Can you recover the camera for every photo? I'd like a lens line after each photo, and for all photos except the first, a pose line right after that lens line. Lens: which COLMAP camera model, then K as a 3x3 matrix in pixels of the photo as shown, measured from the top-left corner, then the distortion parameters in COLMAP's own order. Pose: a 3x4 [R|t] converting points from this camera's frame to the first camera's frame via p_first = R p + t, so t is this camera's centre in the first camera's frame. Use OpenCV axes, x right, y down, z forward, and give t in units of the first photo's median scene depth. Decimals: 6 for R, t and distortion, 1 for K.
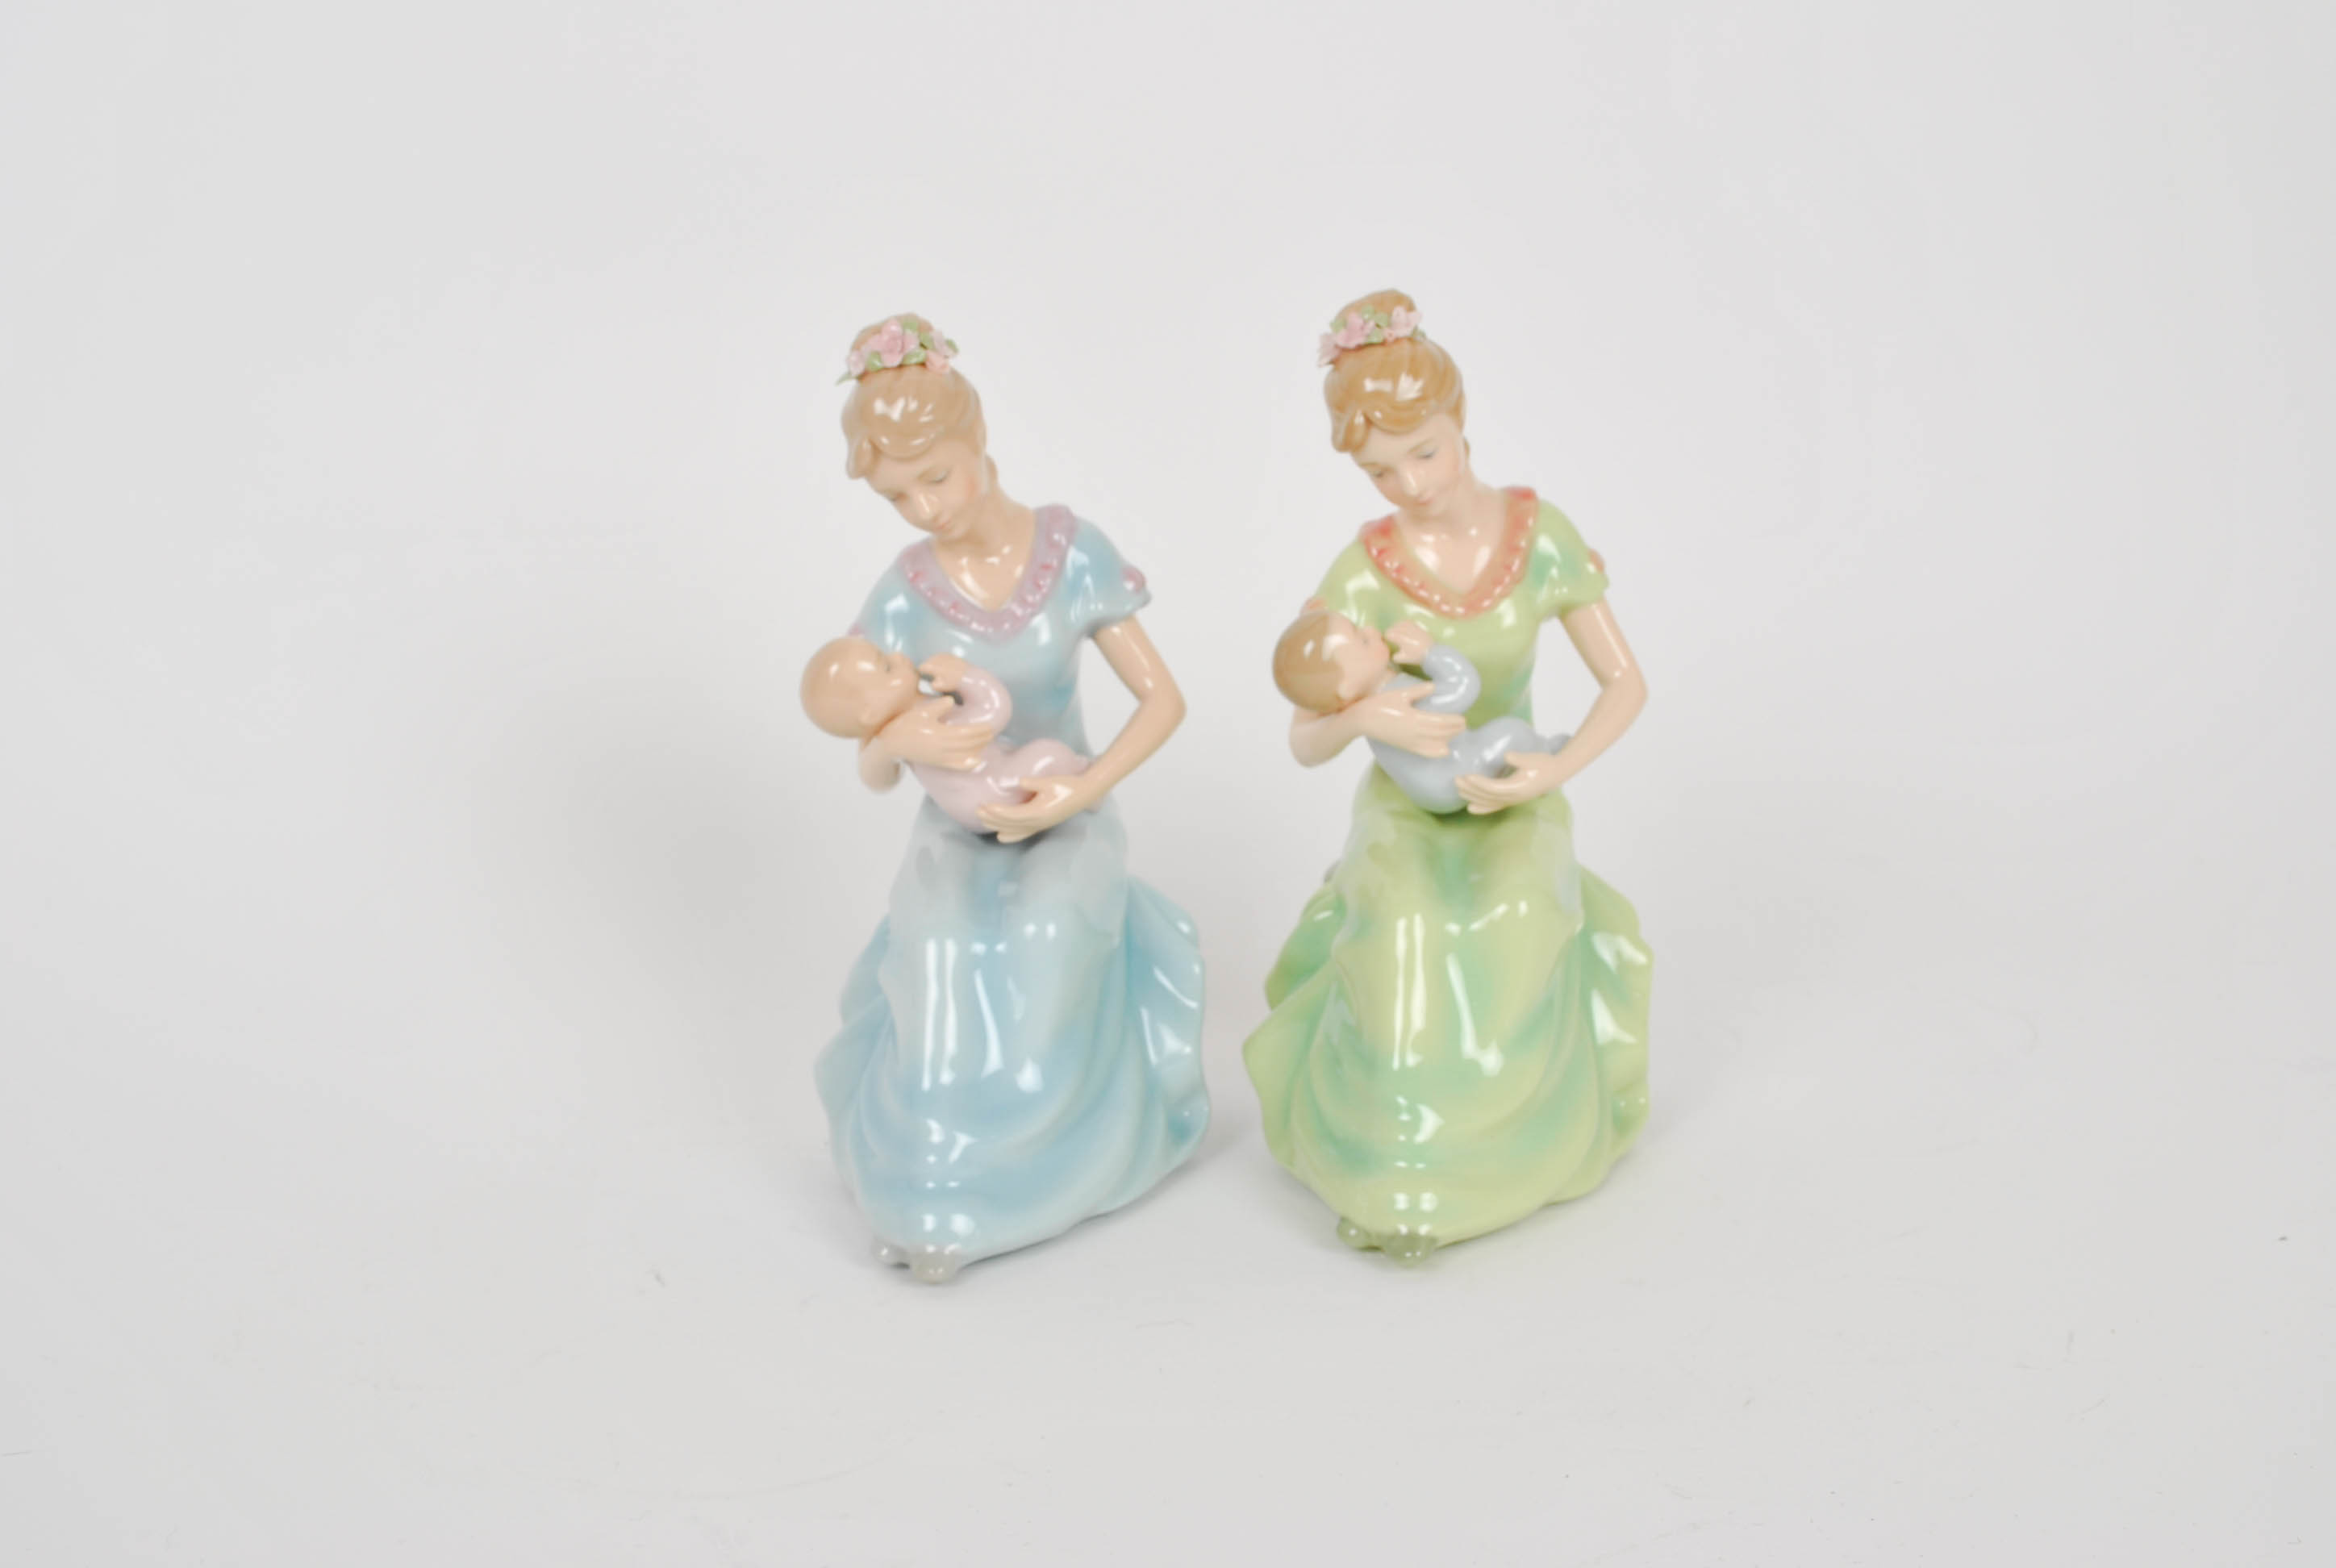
lens RADIAL K [[2782.8, 0, 1168.0], [0, 2782.8, 784.0], [0, 0, 1]] dist [-0.078747, -0.002542]
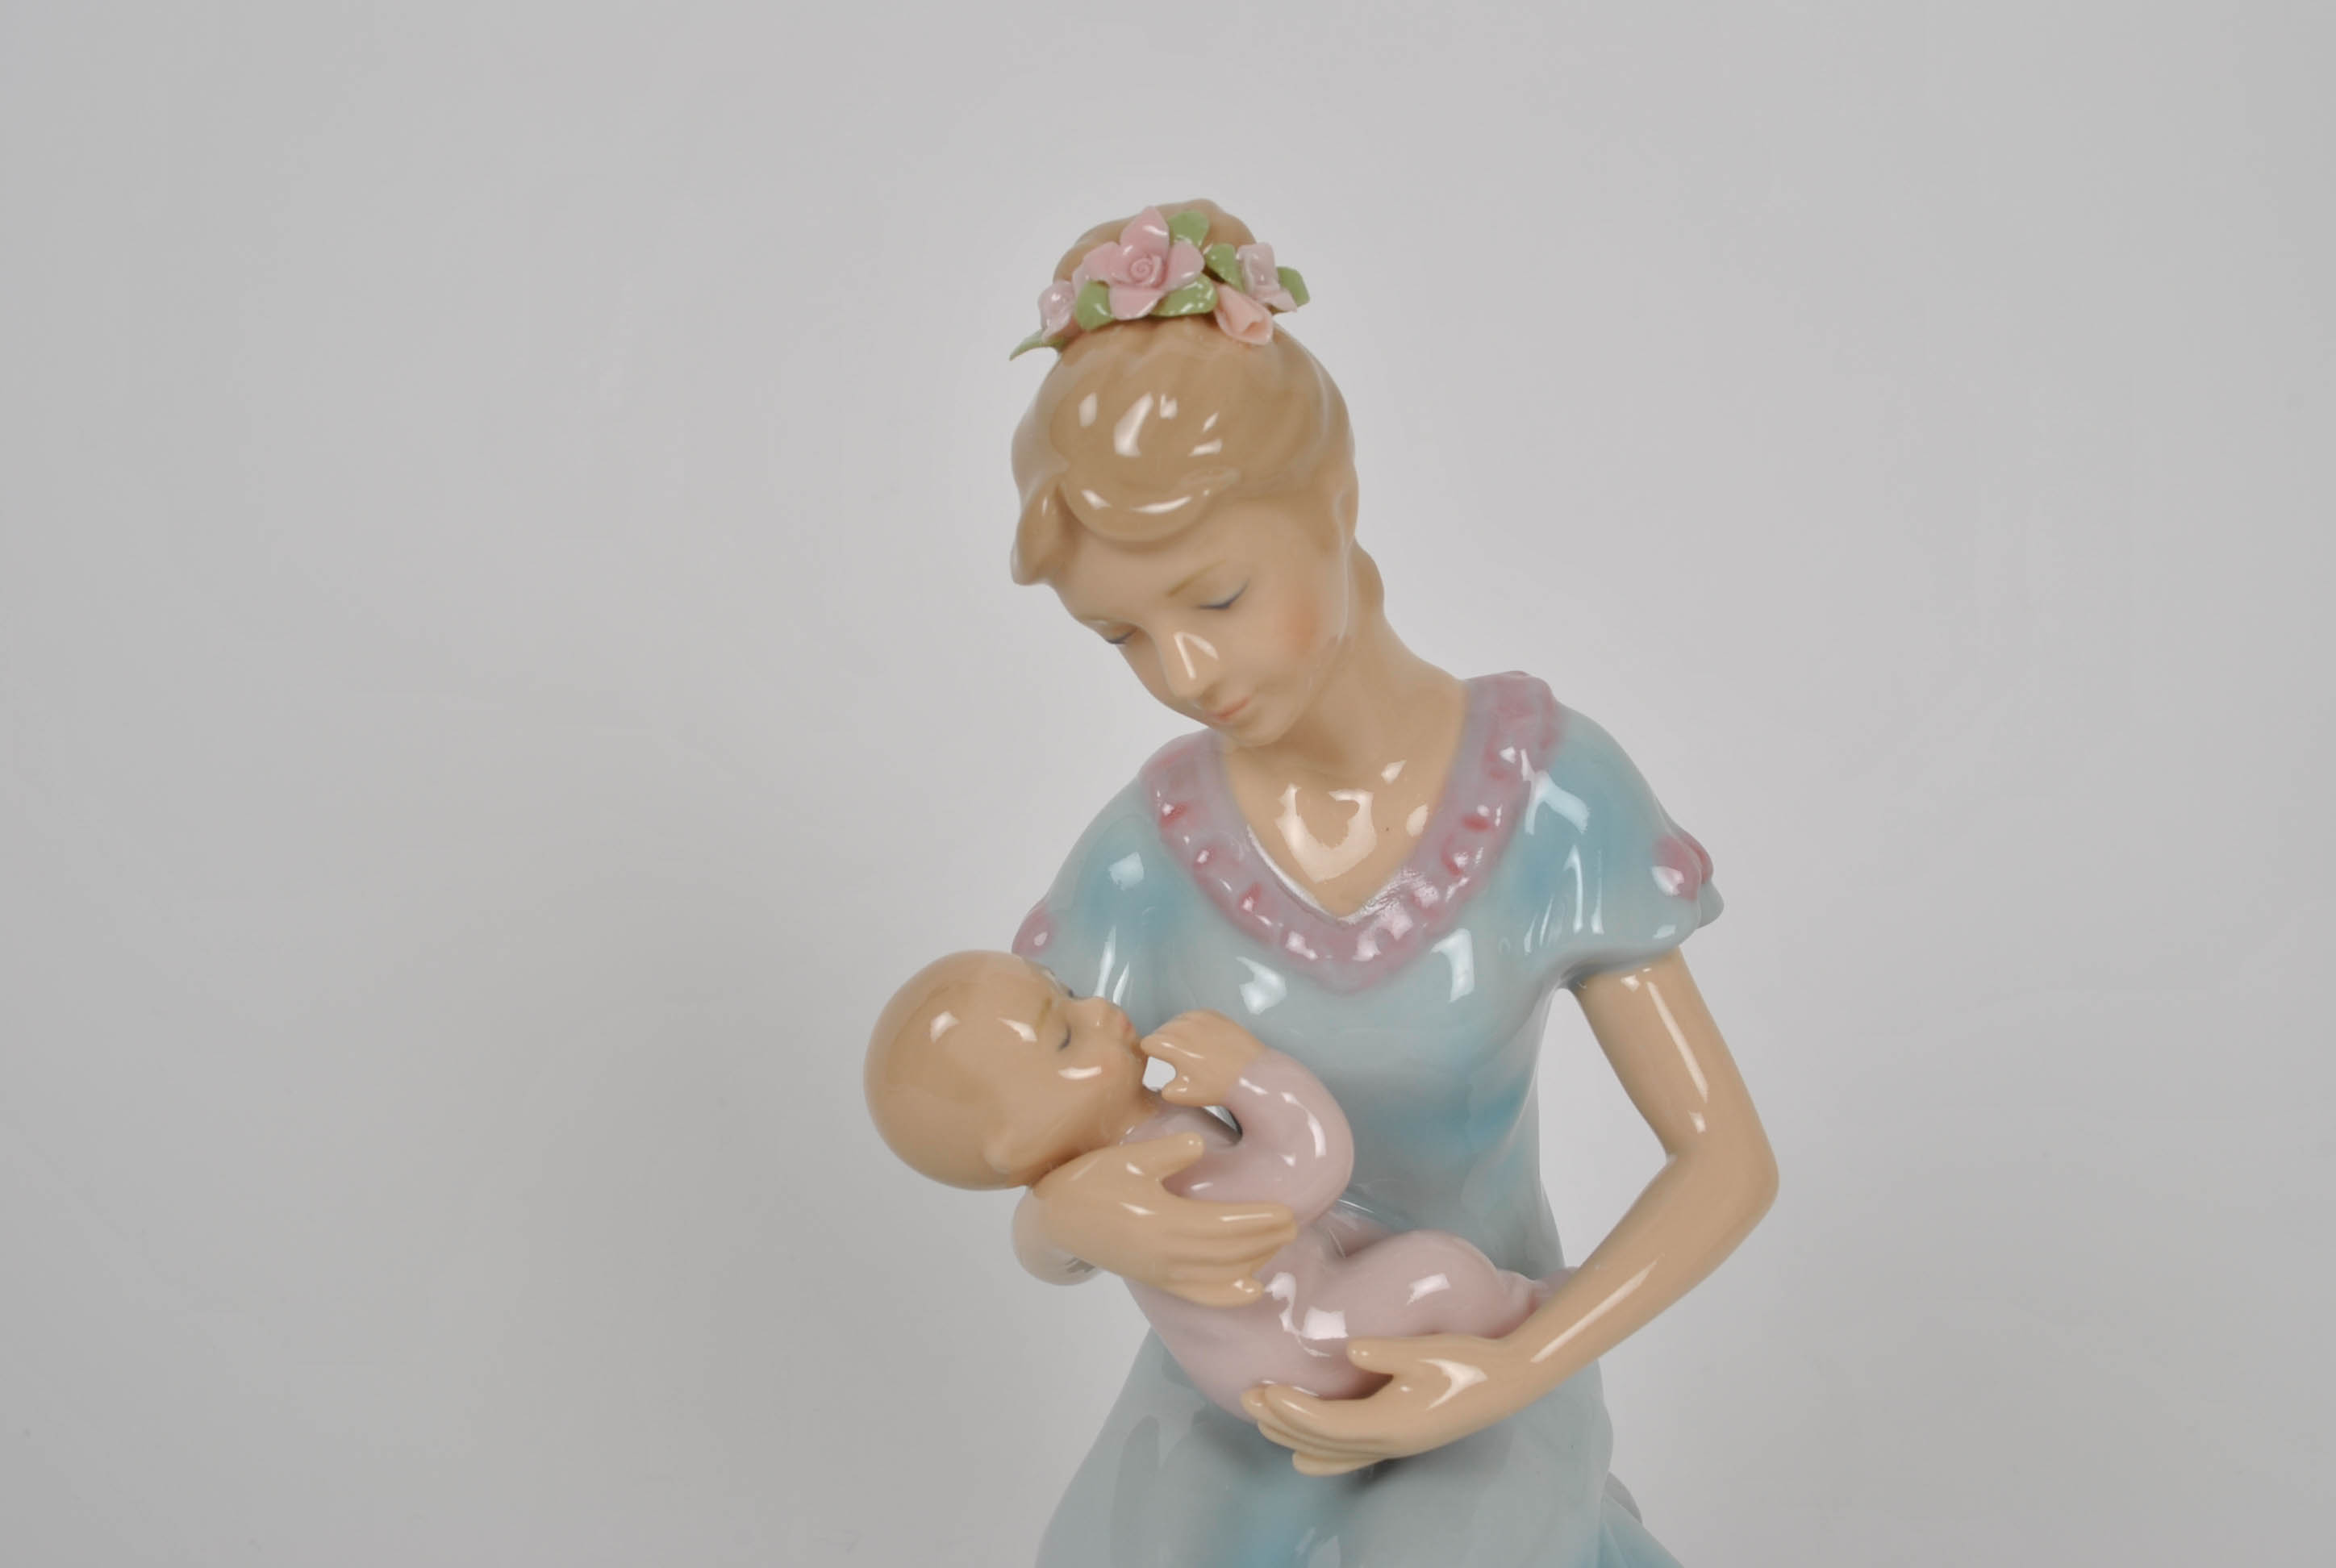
lens RADIAL K [[2782.8, 0, 1168.0], [0, 2782.8, 784.0], [0, 0, 1]] dist [-0.078747, -0.002542]
pose [[0.974780, 0.092730, -0.202990, -0.004248], [-0.098113, 0.995037, -0.016596, -0.073623], [0.200444, 0.036093, 0.979040, 0.585339]]
